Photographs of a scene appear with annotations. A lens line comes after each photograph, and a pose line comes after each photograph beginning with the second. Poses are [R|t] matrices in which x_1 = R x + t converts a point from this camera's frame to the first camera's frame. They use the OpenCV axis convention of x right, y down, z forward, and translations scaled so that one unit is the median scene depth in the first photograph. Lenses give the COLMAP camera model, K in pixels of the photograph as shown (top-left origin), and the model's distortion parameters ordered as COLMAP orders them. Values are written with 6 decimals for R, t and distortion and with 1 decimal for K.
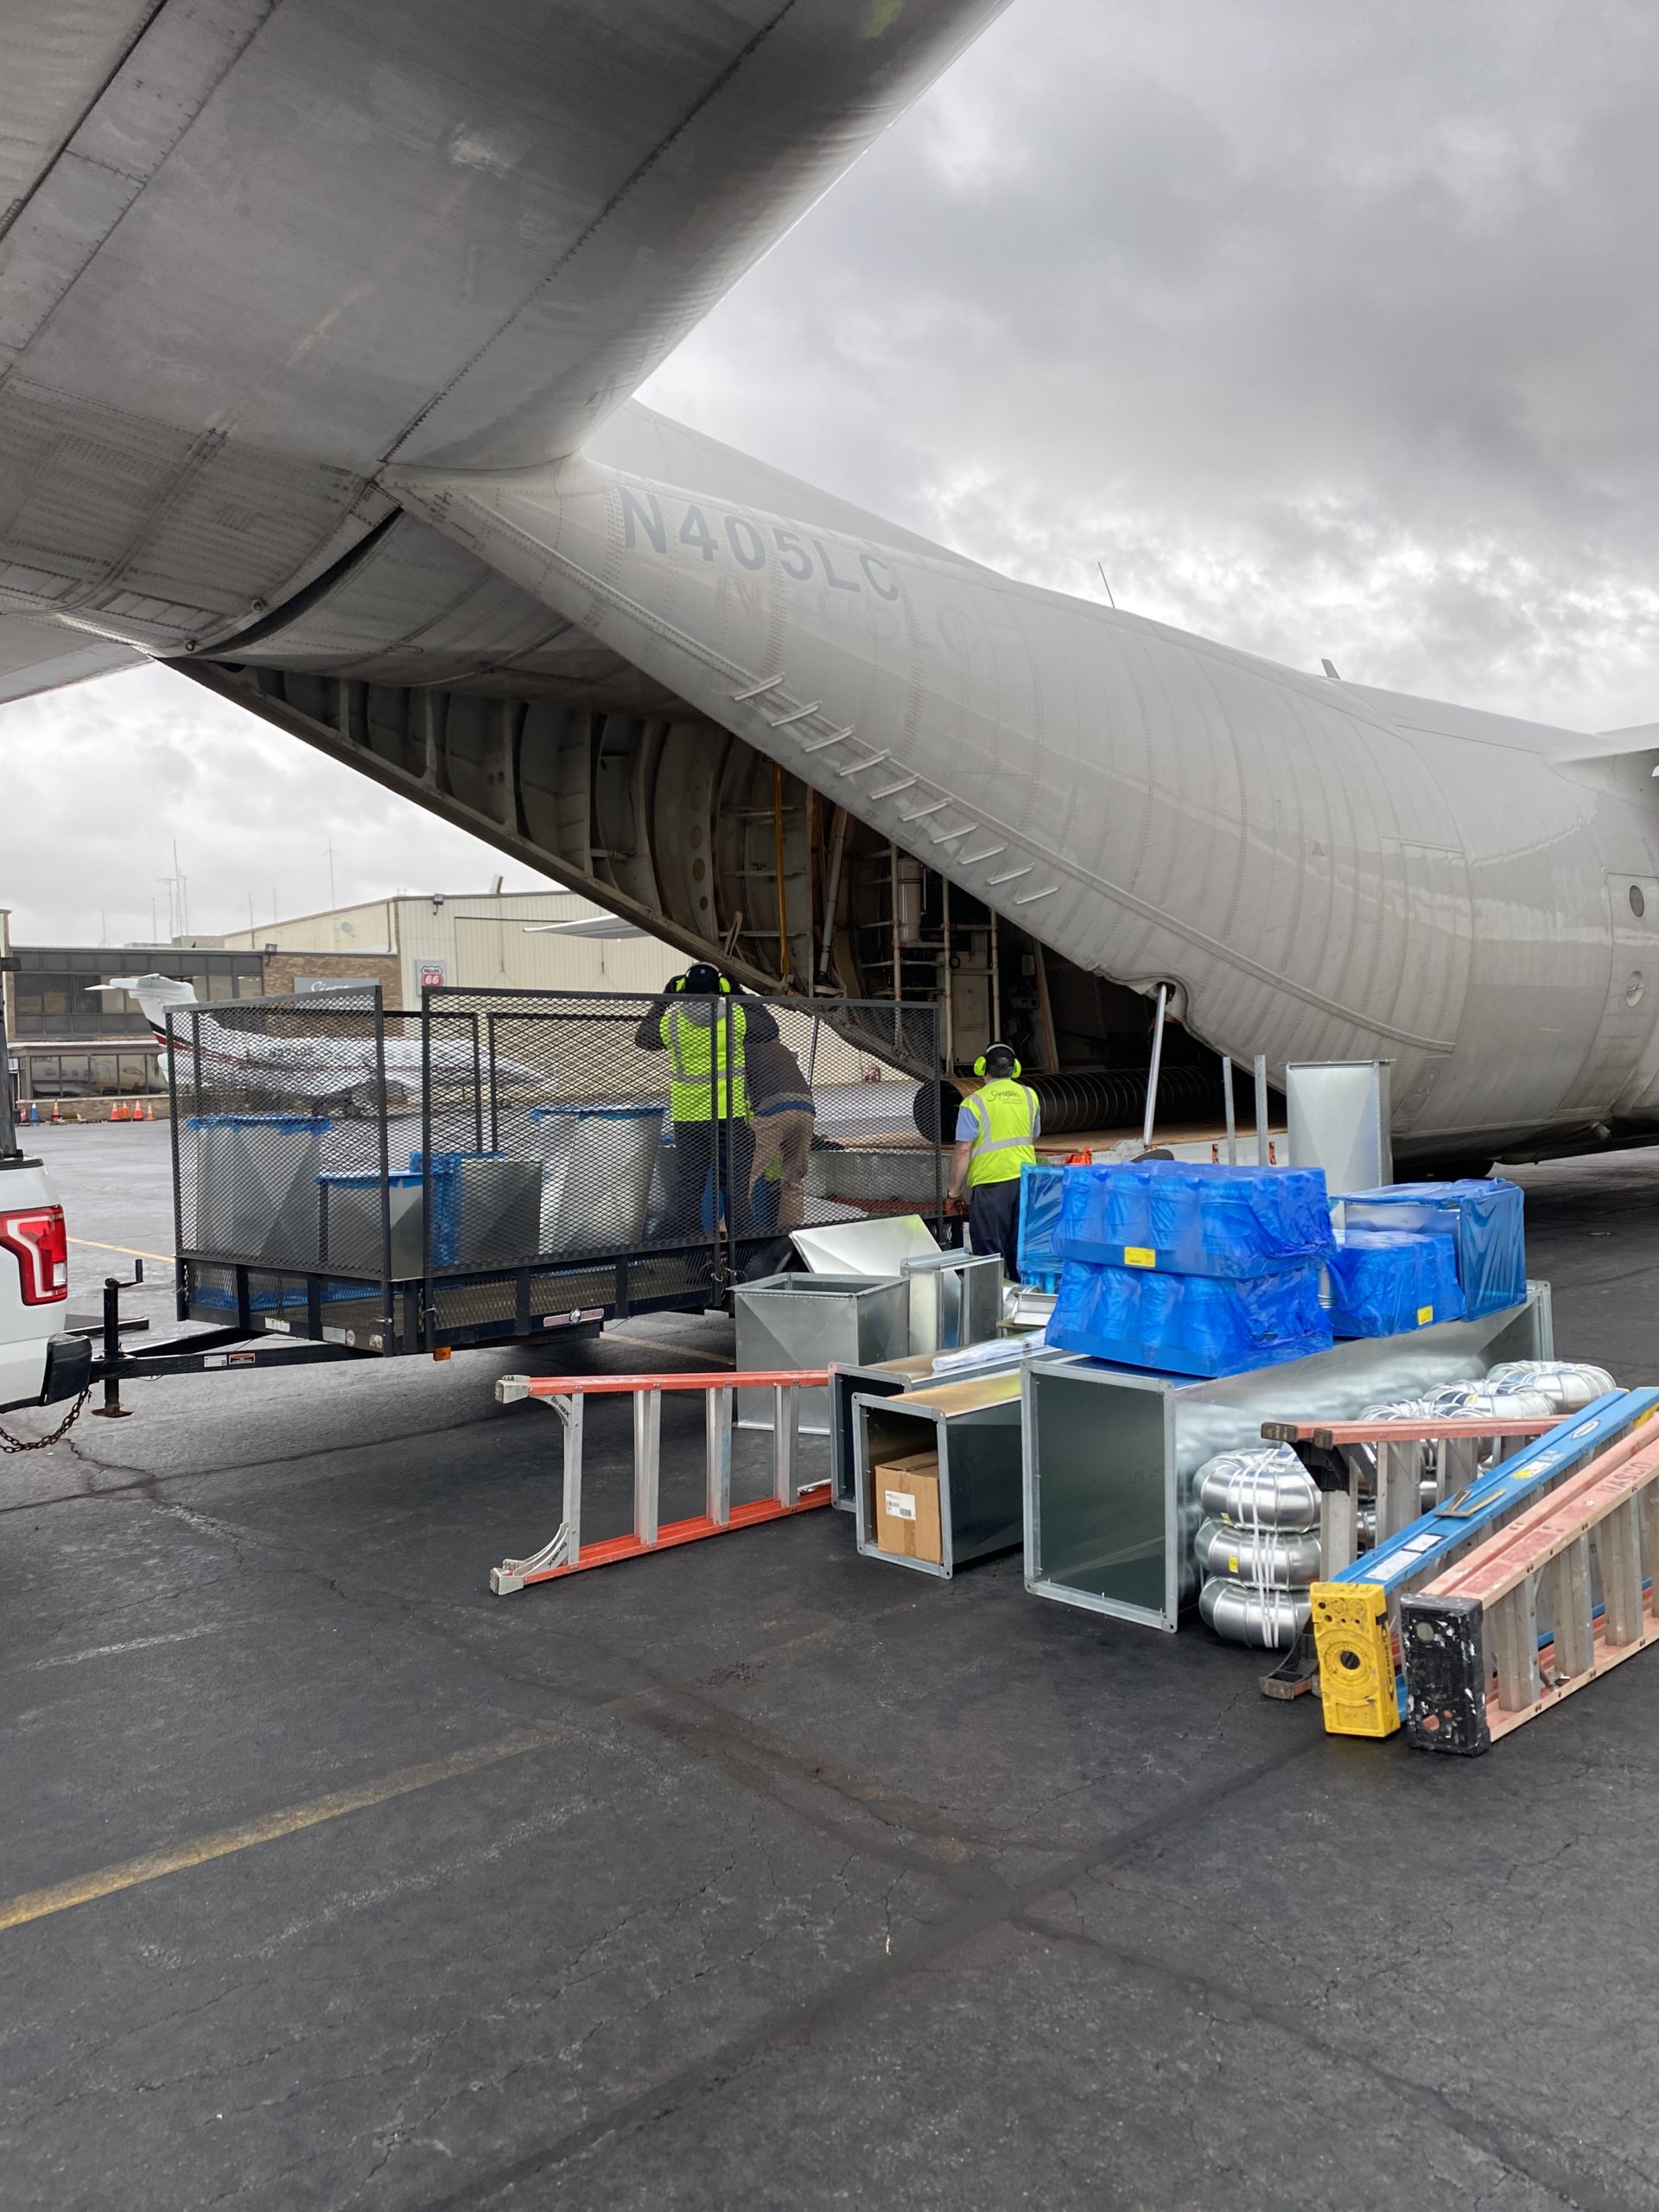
lens RADIAL K [[1665.4, 0, 829.5], [0, 1665.4, 1106.0], [0, 0, 1]] dist [0.063231, -0.081026]
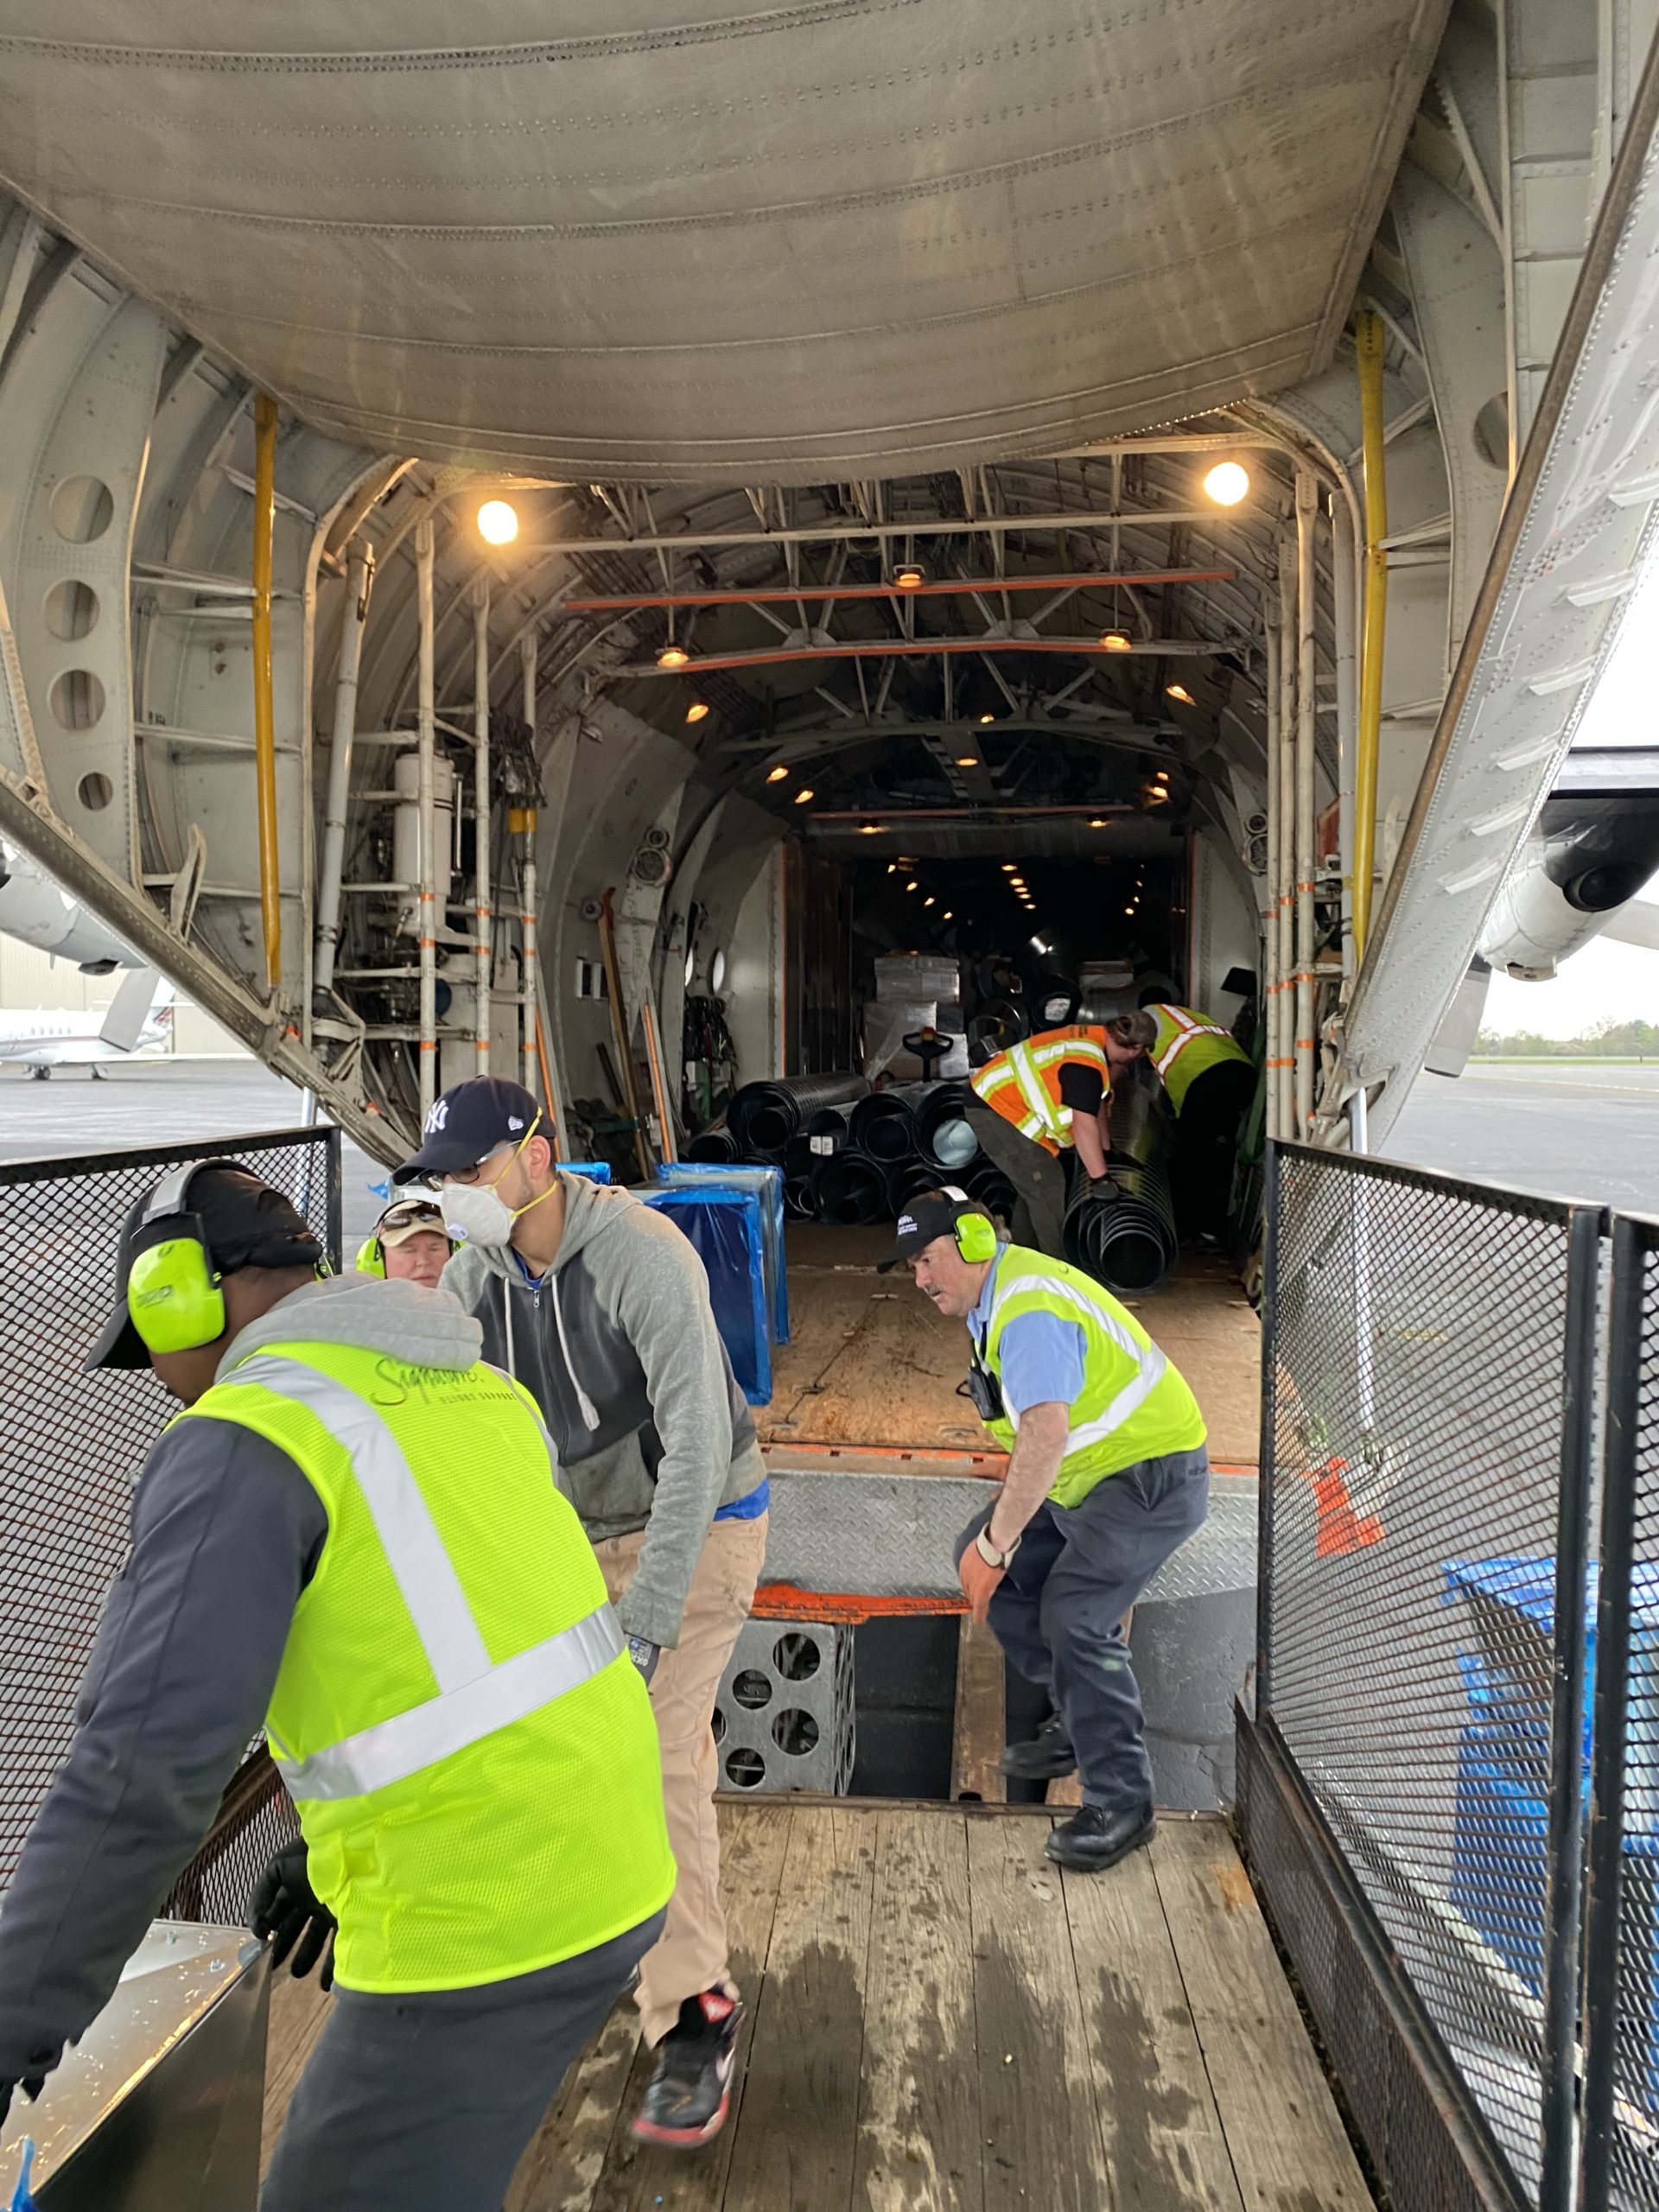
lens RADIAL K [[1678.5, 0, 818.1], [0, 1678.5, 1076.2], [0, 0, 1]] dist [0.031547, -0.005032]
pose [[0.759359, 0.024786, 0.650199, -0.225998], [-0.014860, 0.999674, -0.020753, -0.059367], [-0.650502, 0.006096, 0.759480, 0.694118]]
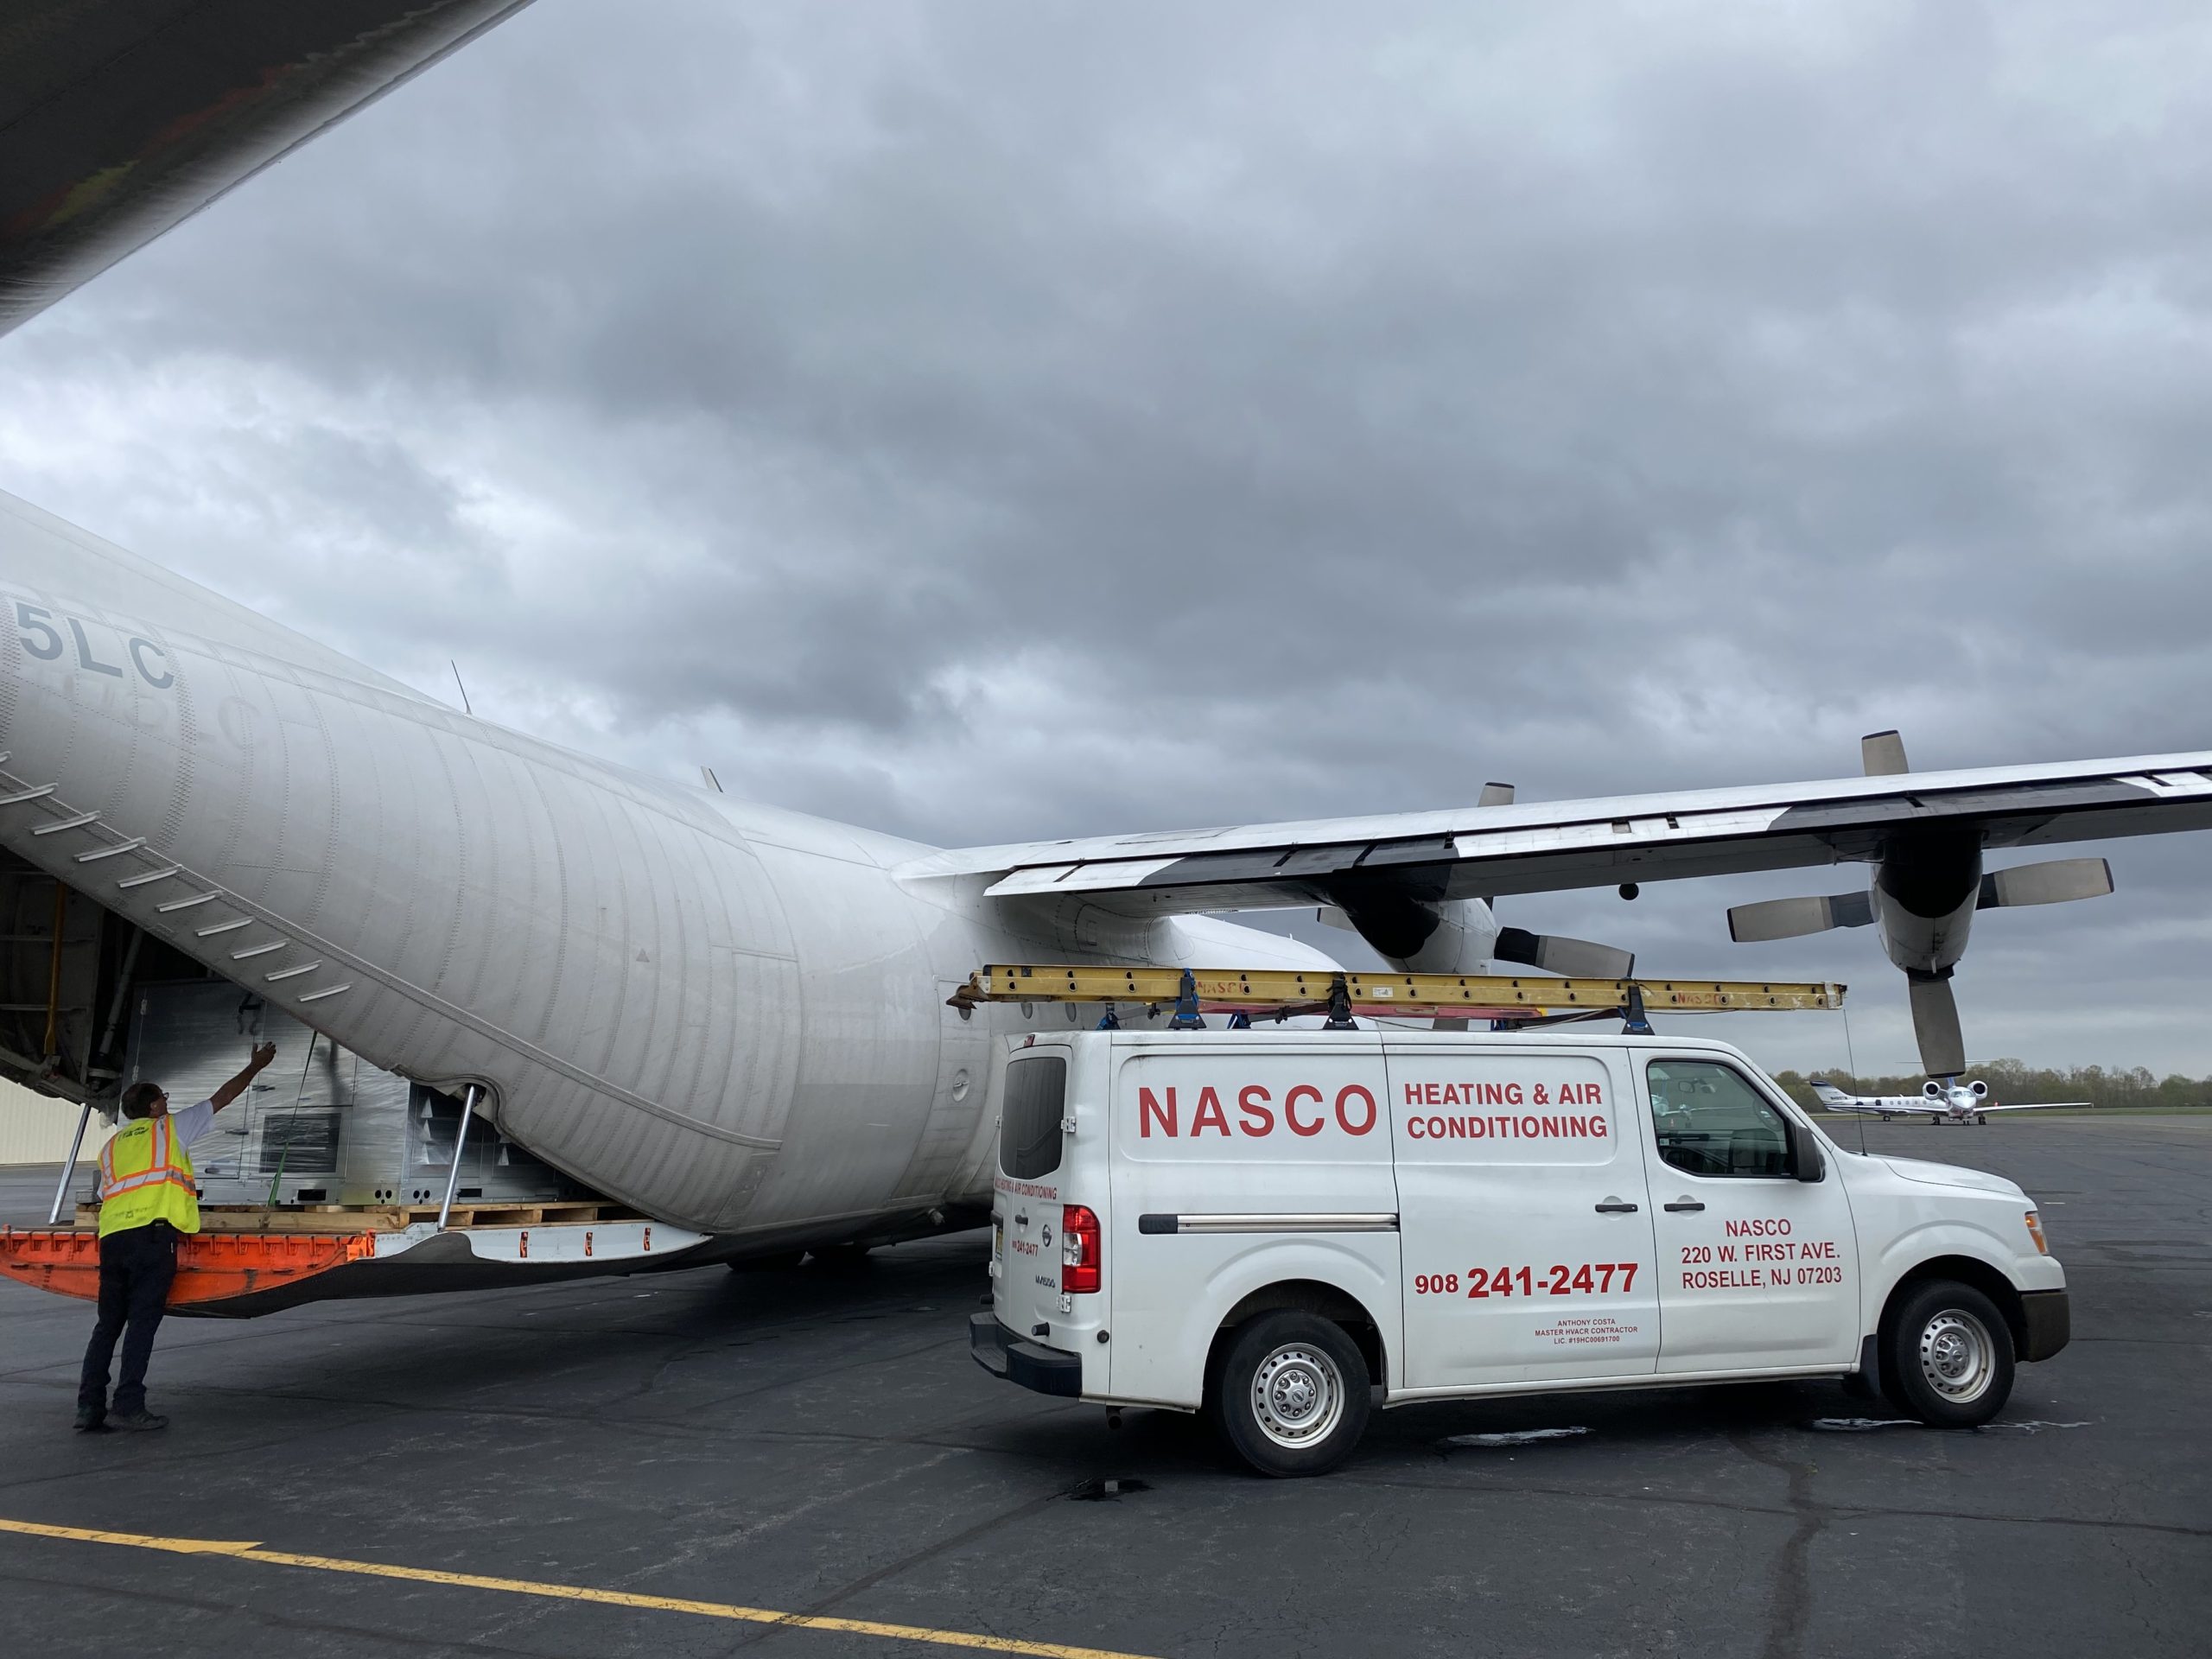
lens RADIAL K [[1665.4, 0, 1110.9], [0, 1665.4, 787.3], [0, 0, 1]] dist [0.063231, -0.081026]
pose [[0.897460, 0.096638, 0.430380, 0.091318], [-0.002137, 0.976647, -0.214841, -0.031476], [-0.441091, 0.191891, 0.876708, -0.062459]]
